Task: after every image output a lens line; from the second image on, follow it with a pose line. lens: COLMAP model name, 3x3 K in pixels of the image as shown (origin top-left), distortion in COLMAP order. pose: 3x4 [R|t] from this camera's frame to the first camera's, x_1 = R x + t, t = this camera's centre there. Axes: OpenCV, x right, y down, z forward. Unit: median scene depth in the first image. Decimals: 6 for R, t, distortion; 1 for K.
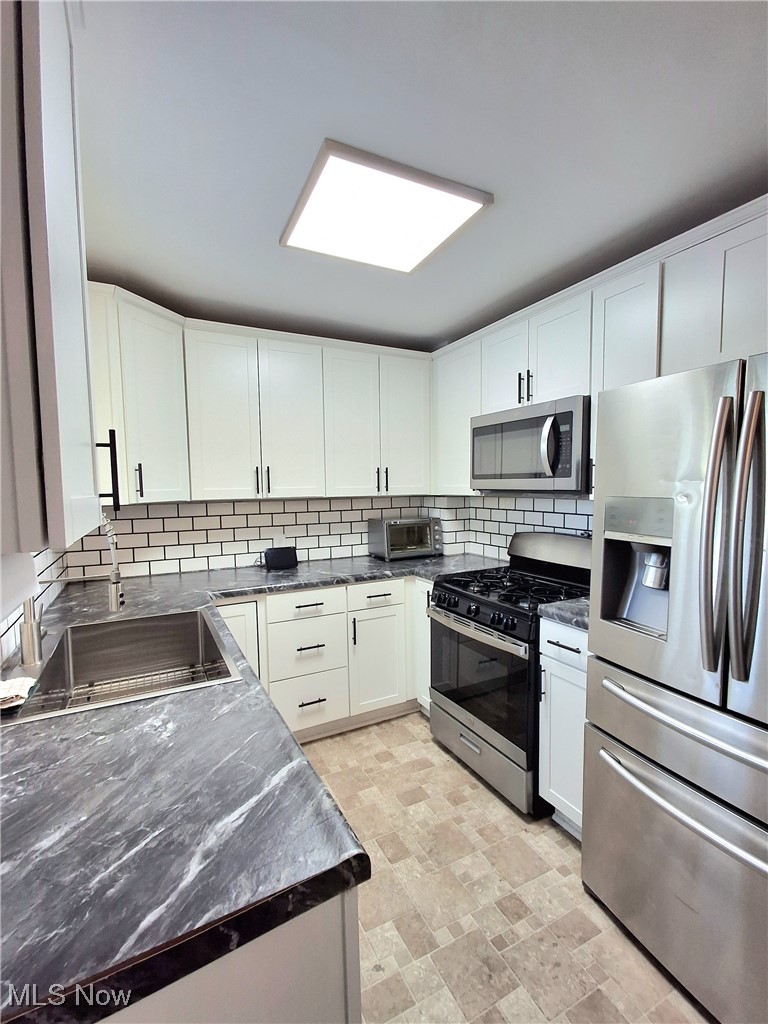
lens RADIAL K [[466.6, 0, 393.4], [0, 466.6, 512.8], [0, 0, 1]] dist [-0.001029, 0.013574]
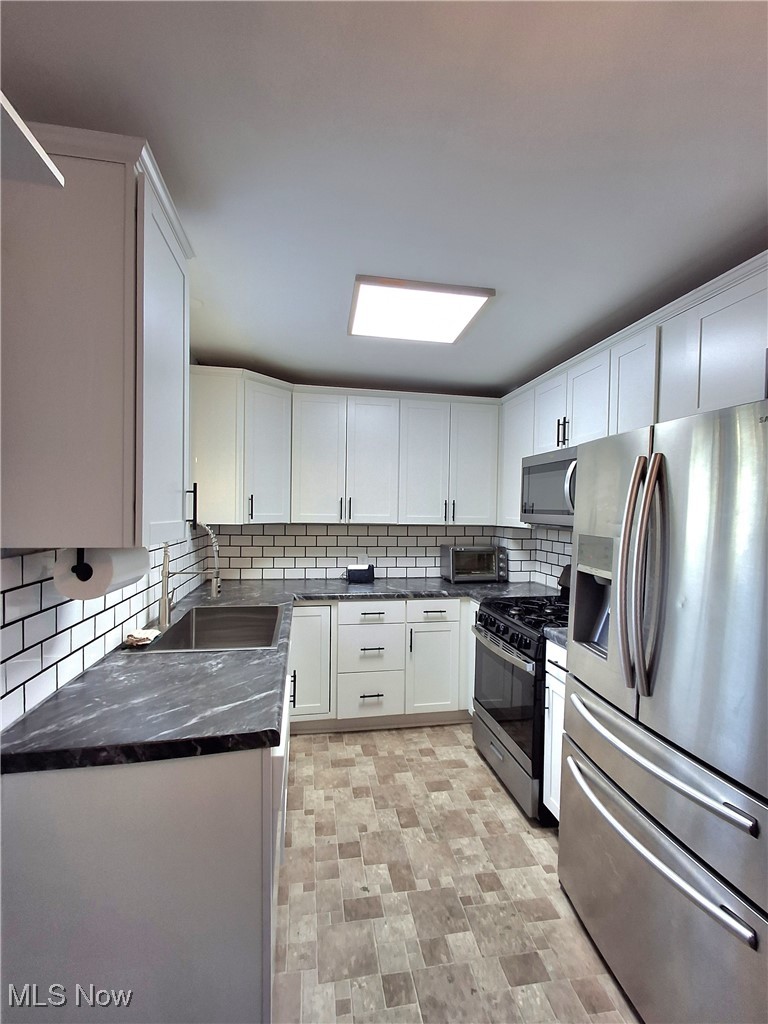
lens RADIAL K [[466.6, 0, 393.4], [0, 466.6, 512.8], [0, 0, 1]] dist [-0.001029, 0.013574]
pose [[0.955551, 0.031252, -0.293166, 0.242932], [-0.047006, 0.997795, -0.046847, -0.008325], [0.291055, 0.058545, 0.954913, -0.171081]]
